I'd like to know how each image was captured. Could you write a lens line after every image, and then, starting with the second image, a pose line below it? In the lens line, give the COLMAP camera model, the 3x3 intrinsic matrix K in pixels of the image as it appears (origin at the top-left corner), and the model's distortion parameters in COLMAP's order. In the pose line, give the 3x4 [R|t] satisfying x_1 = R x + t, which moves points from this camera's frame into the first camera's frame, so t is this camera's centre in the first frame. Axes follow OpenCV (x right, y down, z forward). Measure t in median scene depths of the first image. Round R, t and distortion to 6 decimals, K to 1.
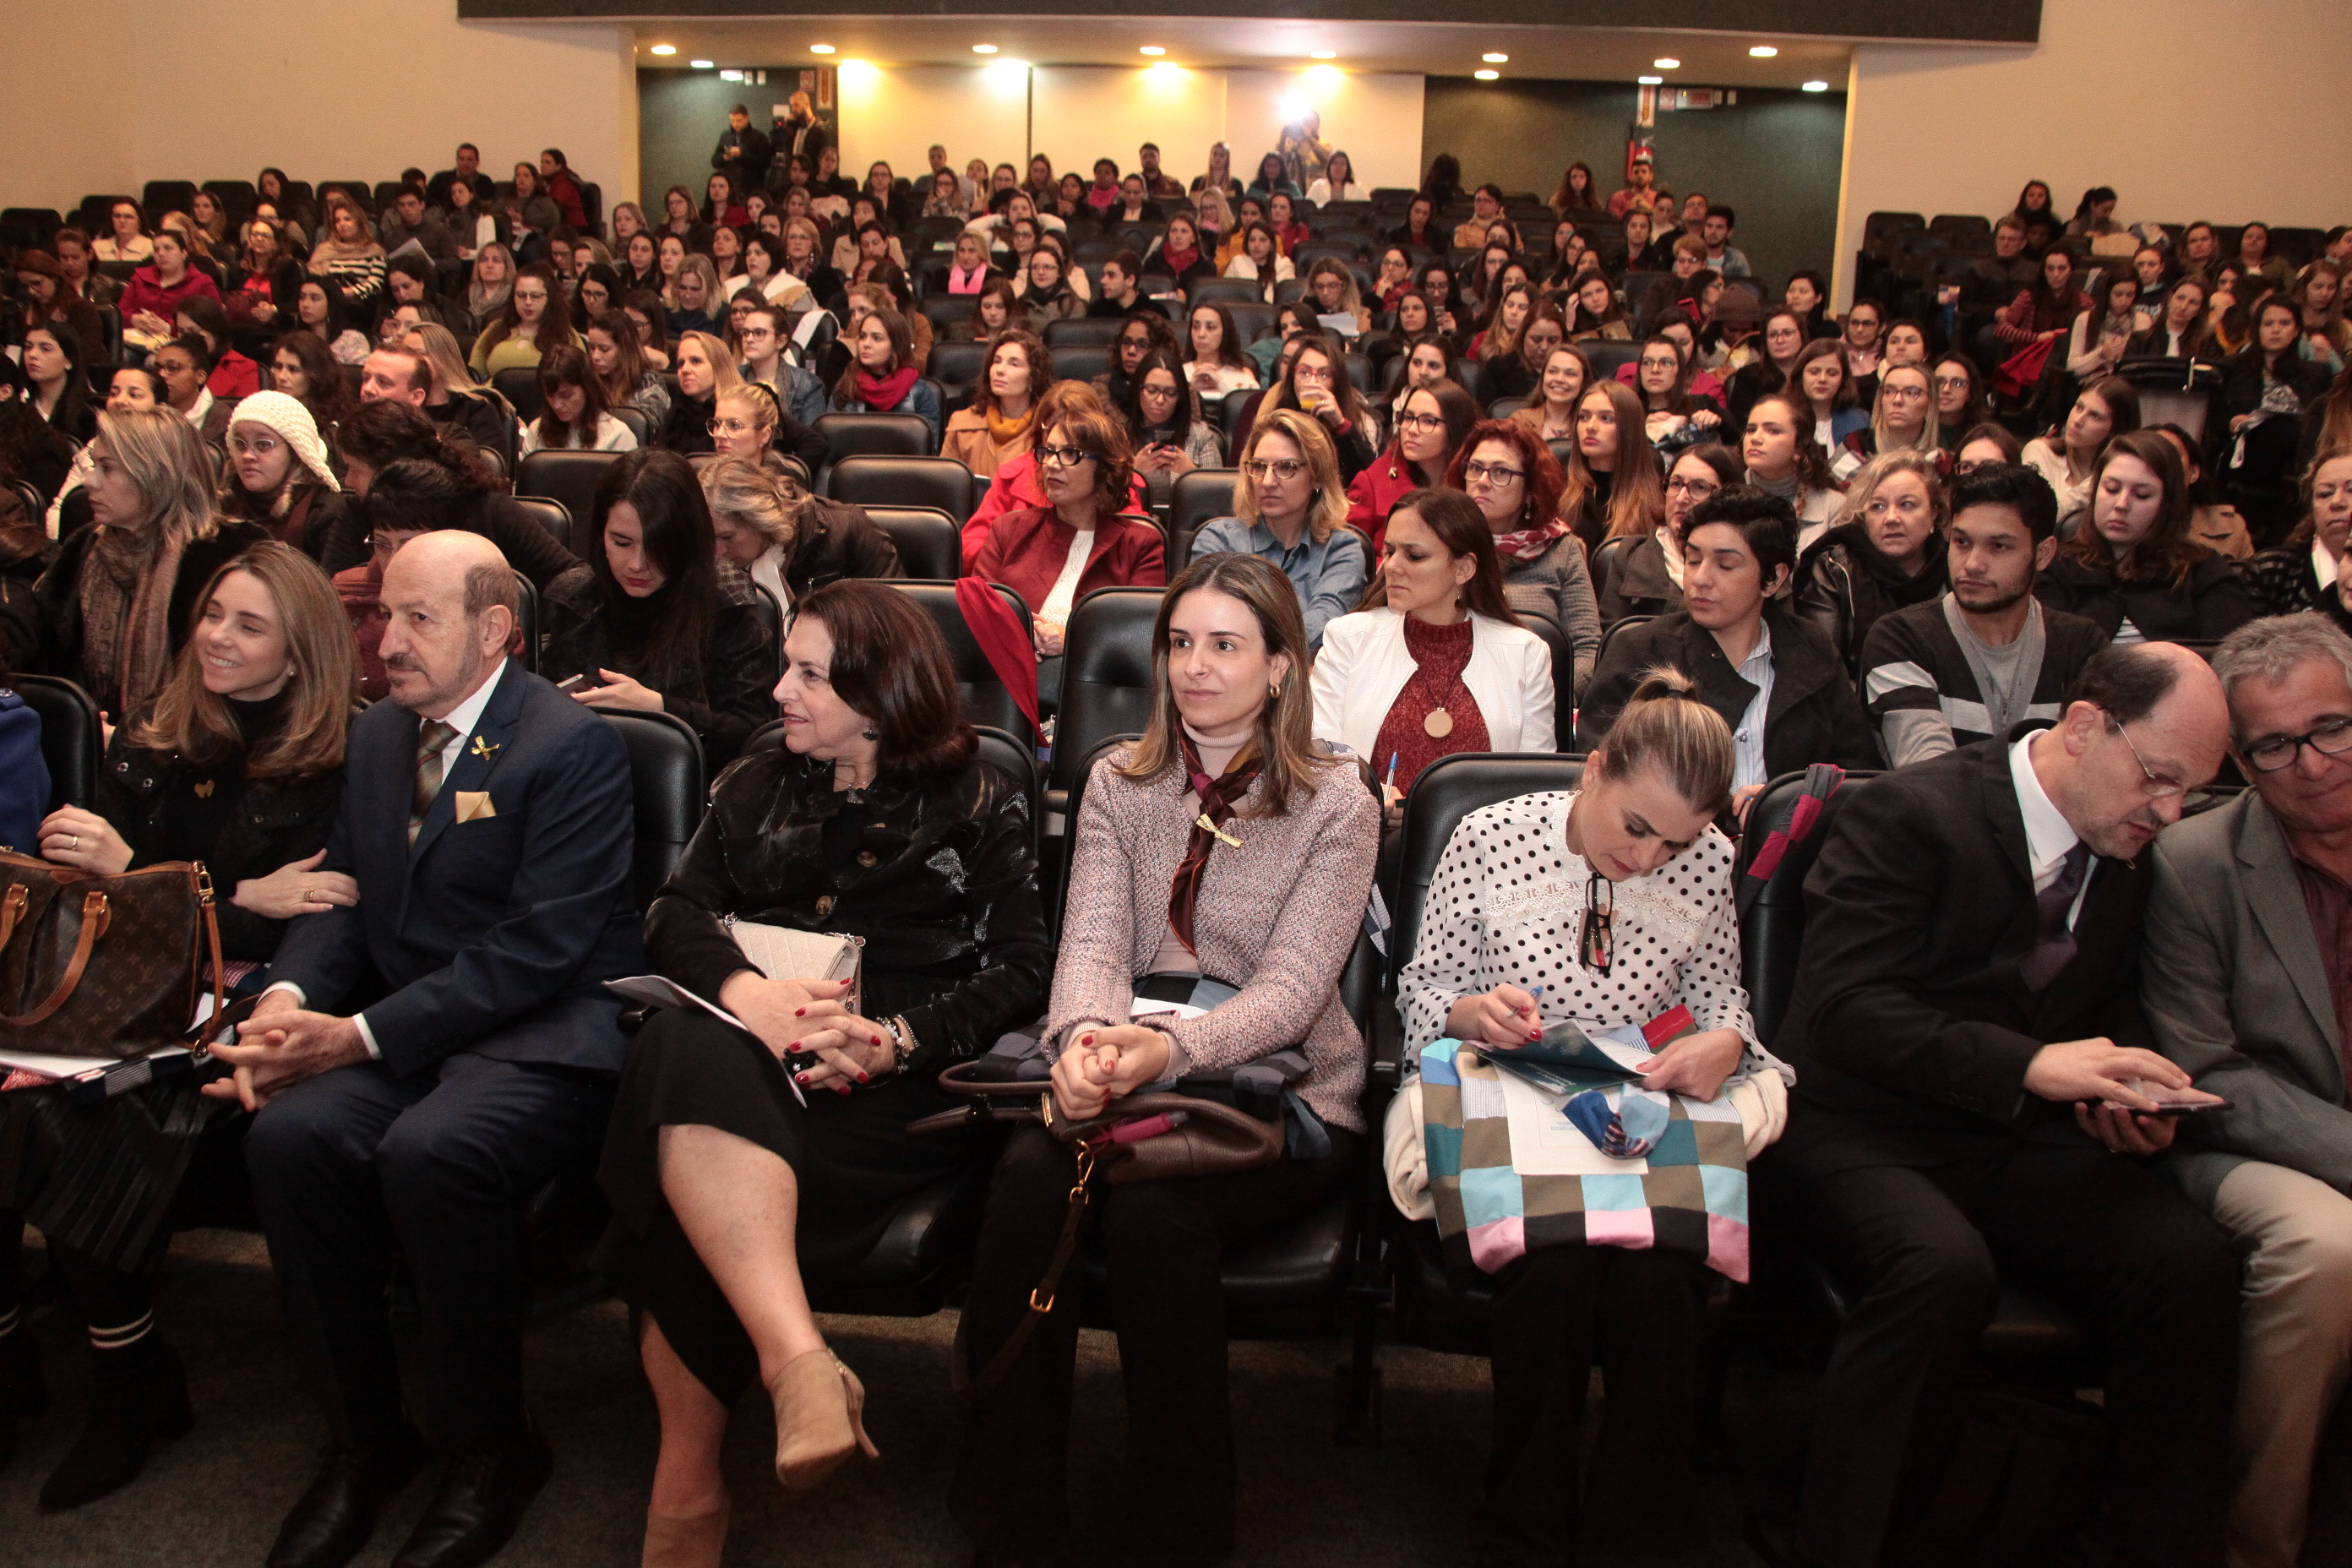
lens RADIAL K [[1938.8, 0, 1178.7], [0, 1938.8, 727.4], [0, 0, 1]] dist [-0.164341, 0.140663]
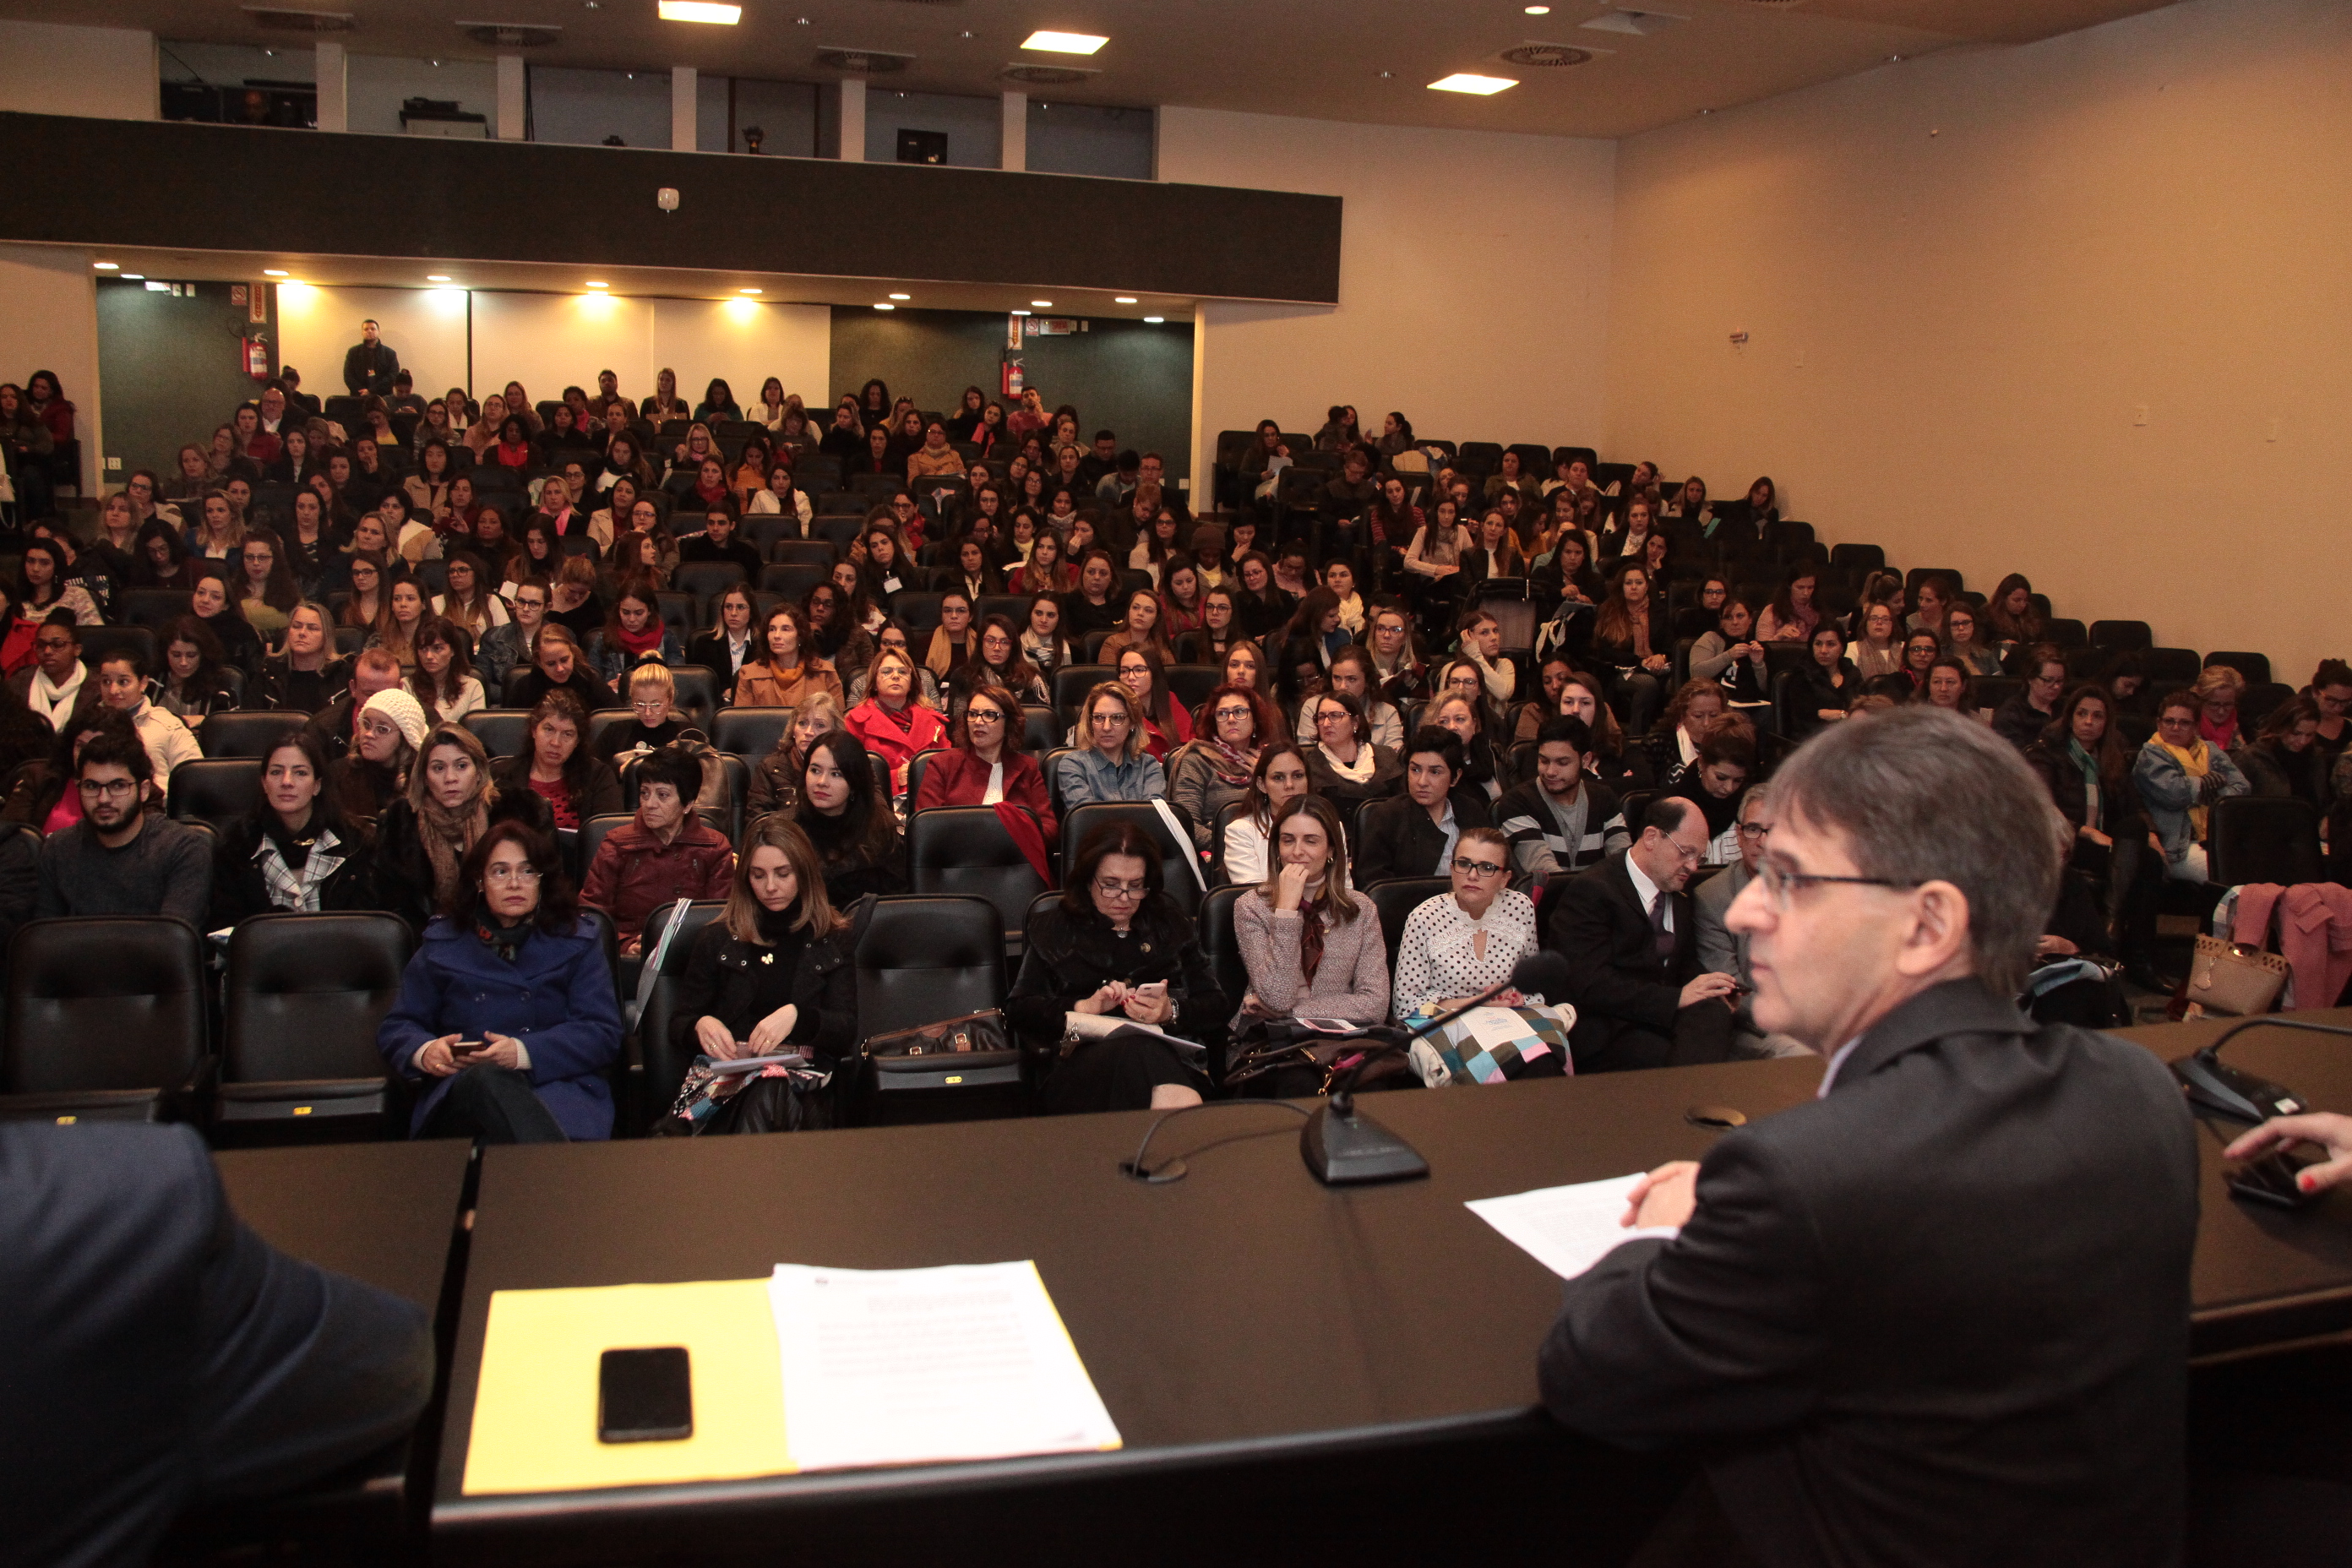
lens RADIAL K [[1975.6, 0, 1180.3], [0, 1975.6, 712.3], [0, 0, 1]] dist [-0.181306, 0.164827]
pose [[0.921126, -0.049089, 0.386157, -0.168967], [0.078707, 0.995014, -0.061256, -0.010514], [-0.381225, 0.086818, 0.920397, -0.173253]]
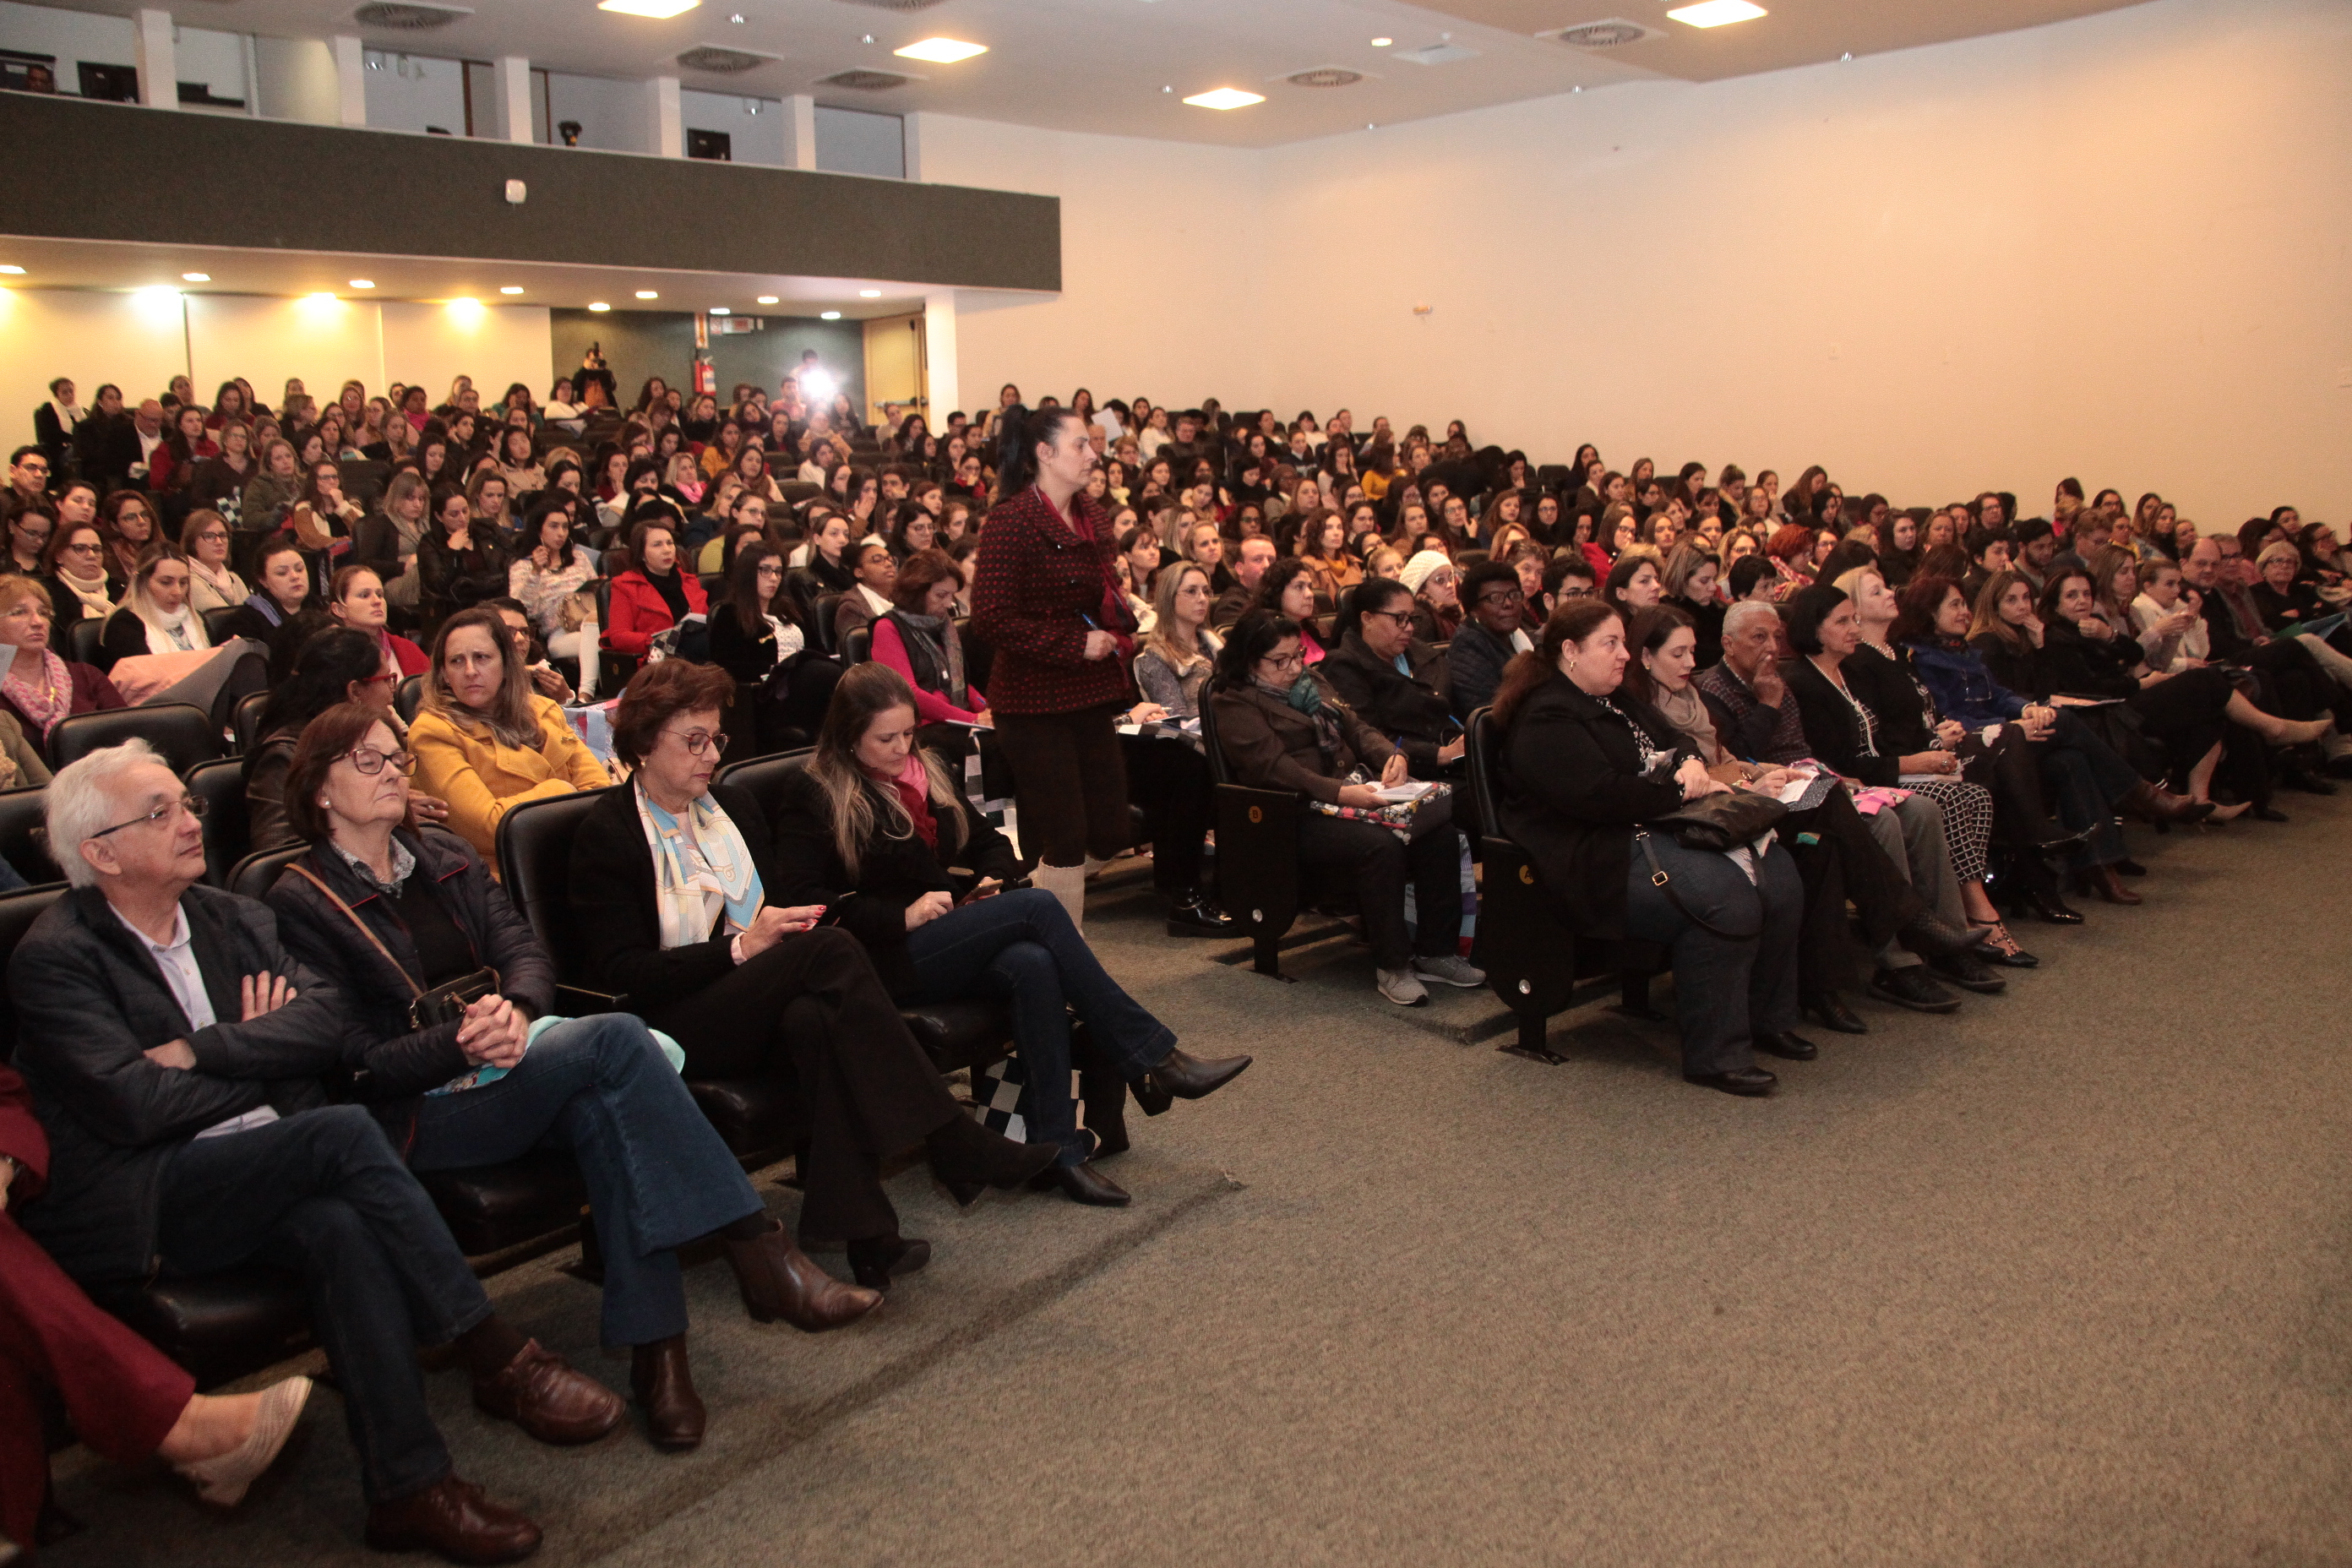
lens RADIAL K [[1938.8, 0, 1178.7], [0, 1938.8, 727.4], [0, 0, 1]] dist [-0.164341, 0.140663]
pose [[0.615733, -0.144030, 0.774680, -0.654689], [0.214552, 0.976650, 0.011050, -0.032005], [-0.758183, 0.159405, 0.632257, 0.036427]]
